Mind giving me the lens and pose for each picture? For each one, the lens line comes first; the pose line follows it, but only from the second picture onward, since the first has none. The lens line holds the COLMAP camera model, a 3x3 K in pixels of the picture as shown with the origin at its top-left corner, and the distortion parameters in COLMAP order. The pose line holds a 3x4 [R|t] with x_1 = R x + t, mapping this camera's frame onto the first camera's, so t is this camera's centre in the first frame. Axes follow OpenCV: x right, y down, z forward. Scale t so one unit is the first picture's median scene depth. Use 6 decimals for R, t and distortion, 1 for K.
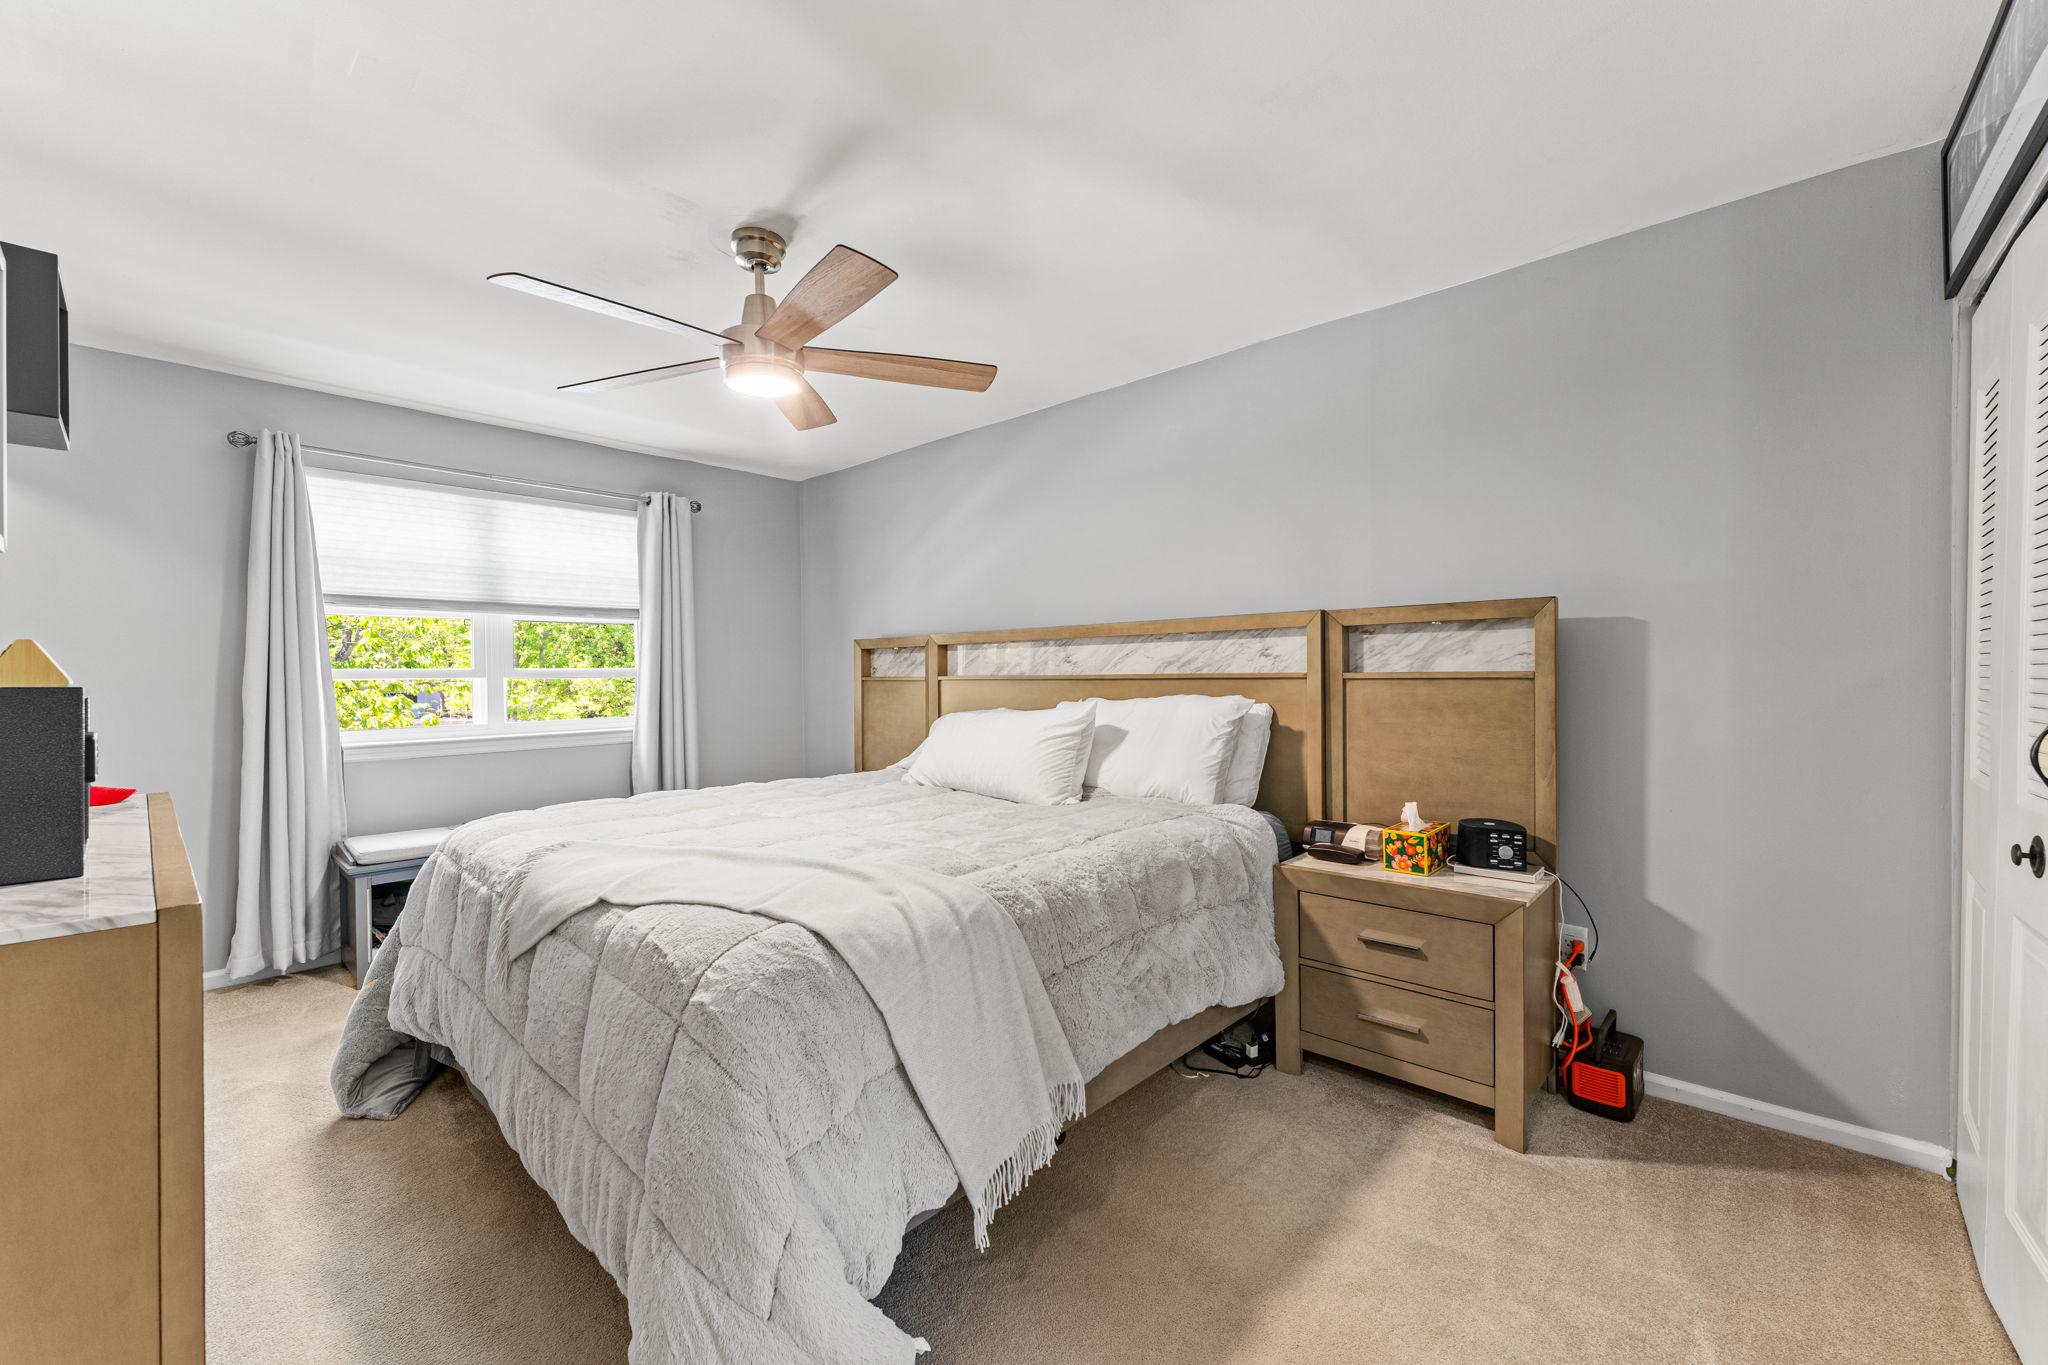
lens RADIAL K [[837.6, 0, 1024.0], [0, 837.6, 682.5], [0, 0, 1]] dist [0.000030, 0.000089]
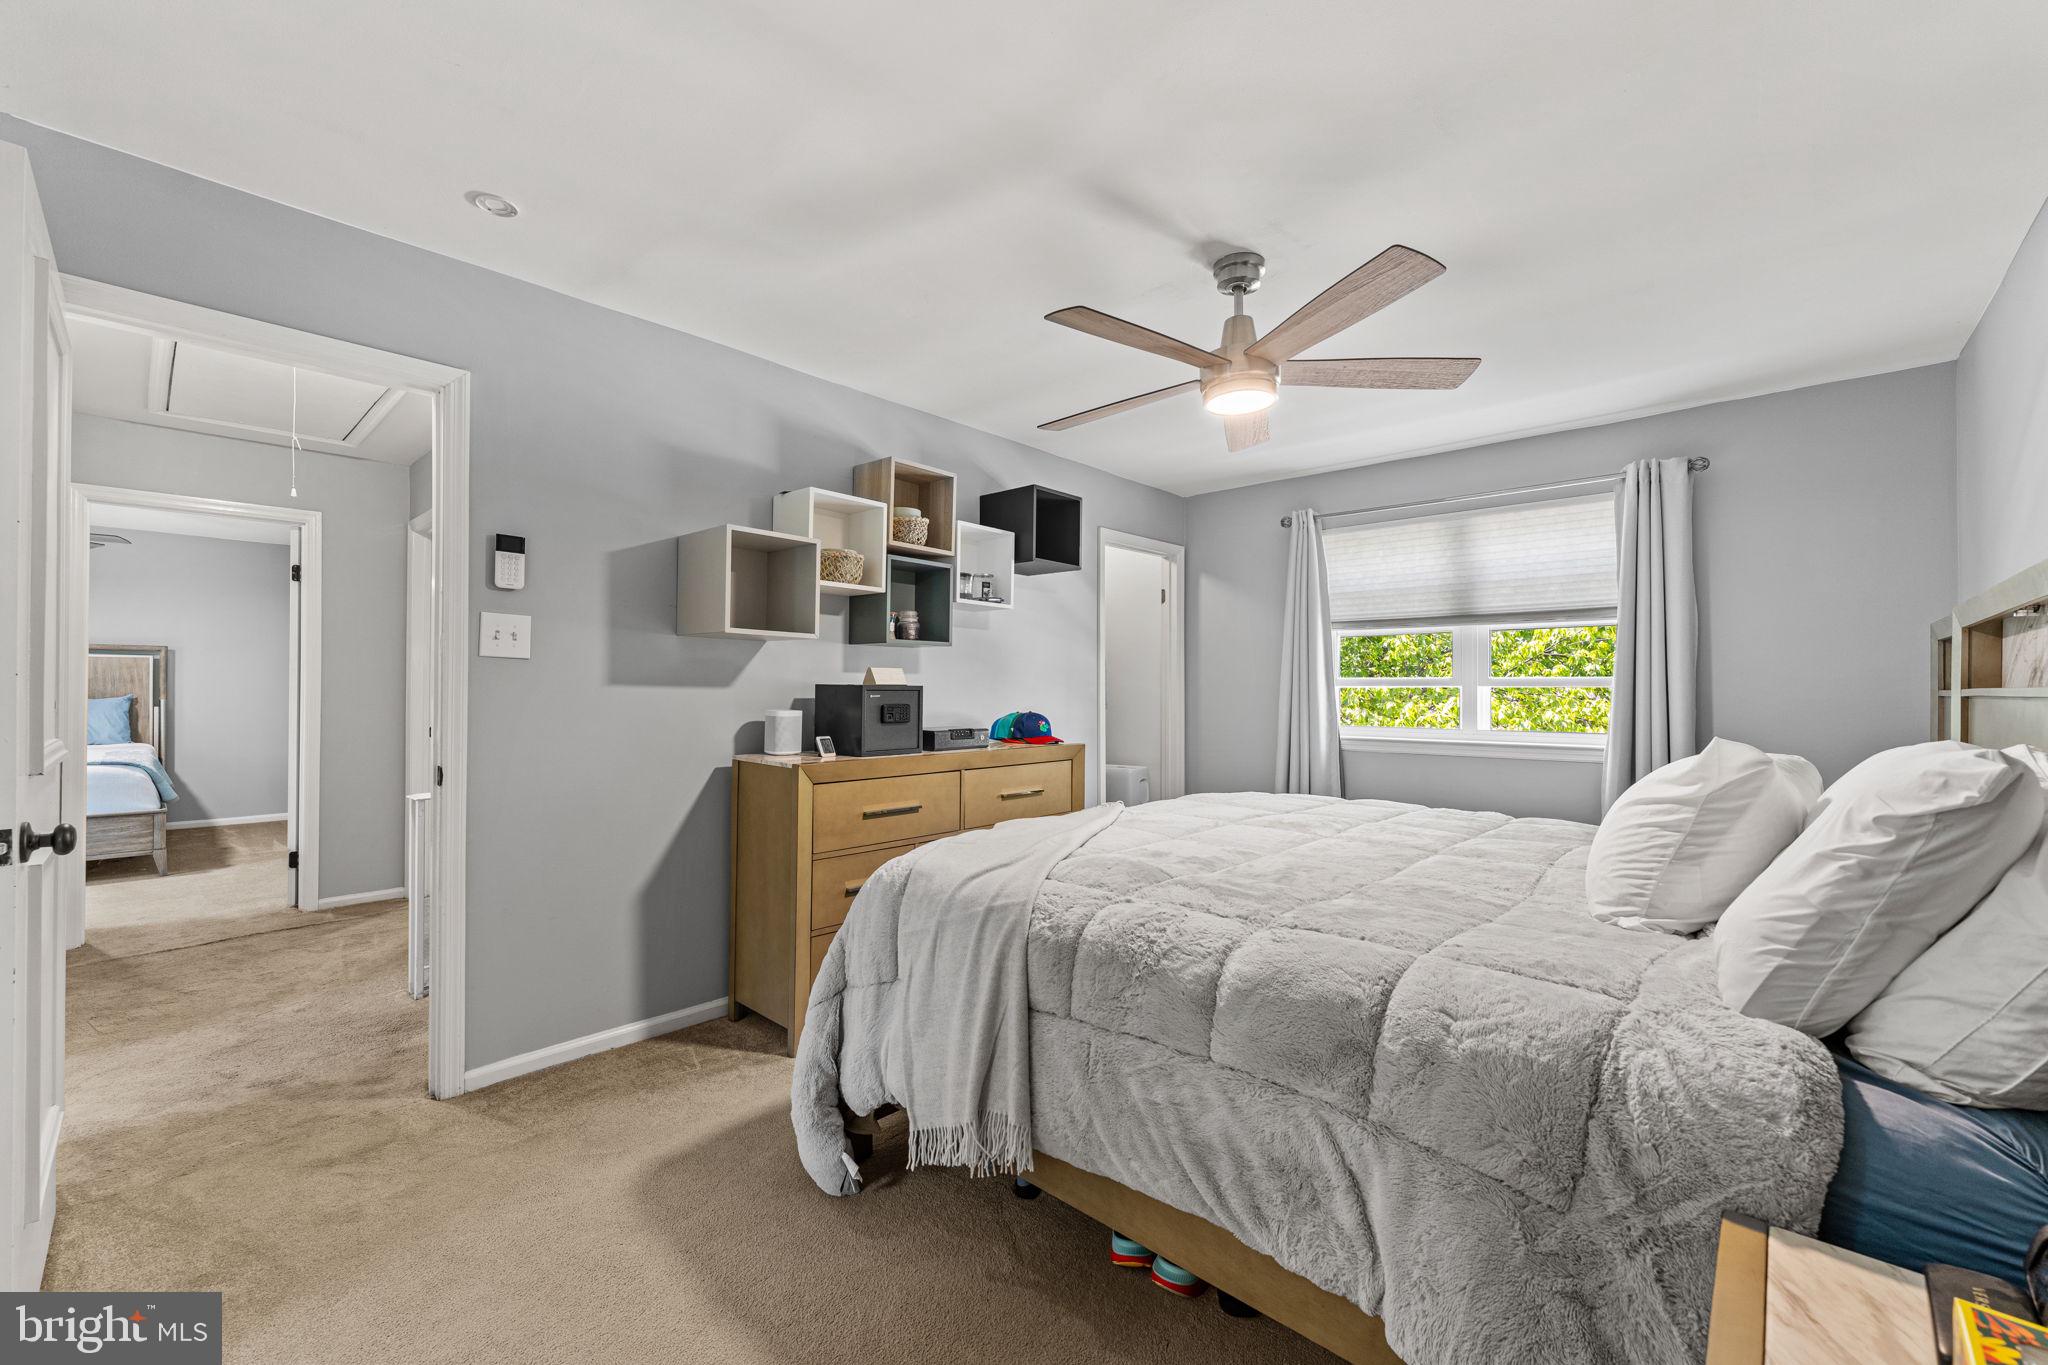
lens RADIAL K [[833.0, 0, 1023.9], [0, 833.0, 692.1], [0, 0, 1]] dist [-0.000375, -0.000021]
pose [[0.016352, 0.014203, -0.999765, 0.473221], [-0.007654, 0.999872, 0.014080, -0.009324], [0.999837, 0.007422, 0.016458, 0.480507]]
